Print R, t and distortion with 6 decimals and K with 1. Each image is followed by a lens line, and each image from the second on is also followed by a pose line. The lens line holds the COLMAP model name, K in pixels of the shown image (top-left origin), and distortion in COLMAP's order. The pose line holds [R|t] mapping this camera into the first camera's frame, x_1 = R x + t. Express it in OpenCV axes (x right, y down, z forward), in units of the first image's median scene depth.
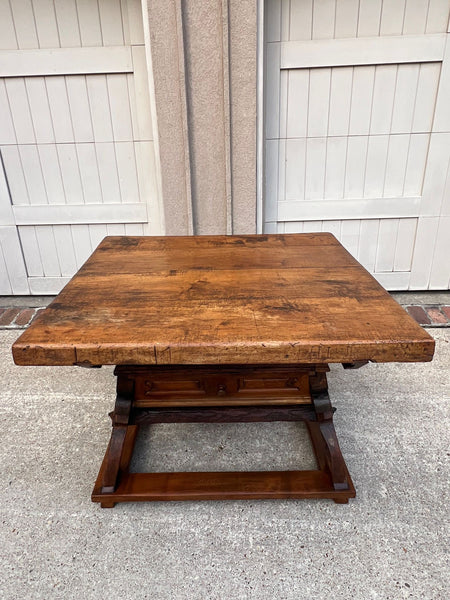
lens RADIAL K [[445.5, 0, 224.5], [0, 445.5, 286.2], [0, 0, 1]] dist [-0.010727, 0.008219]
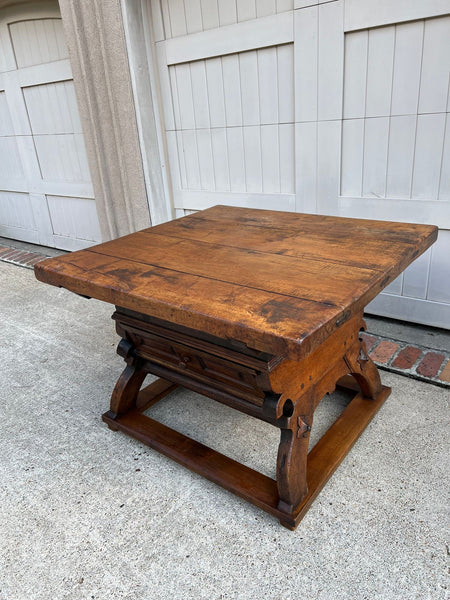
lens RADIAL K [[451.1, 0, 223.3], [0, 451.1, 303.5], [0, 0, 1]] dist [0.060545, -0.066474]
pose [[-0.774048, -0.197537, 0.601522, -0.650927], [0.302267, 0.719515, 0.625247, -0.619838], [-0.556313, 0.665791, -0.497230, 1.704331]]
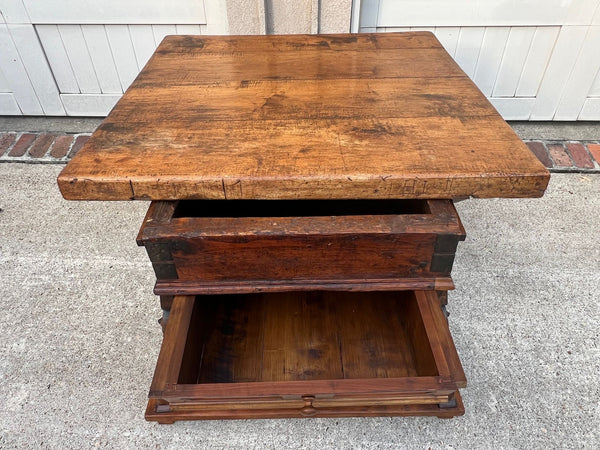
lens RADIAL K [[445.5, 0, 305.6], [0, 445.5, 226.3], [0, 0, 1]] dist [-0.010727, 0.008219]
pose [[0.999991, 0.003651, -0.002317, 0.003989], [-0.002791, 0.954182, 0.299215, -0.026678], [0.003303, -0.299206, 0.954183, 0.113633]]
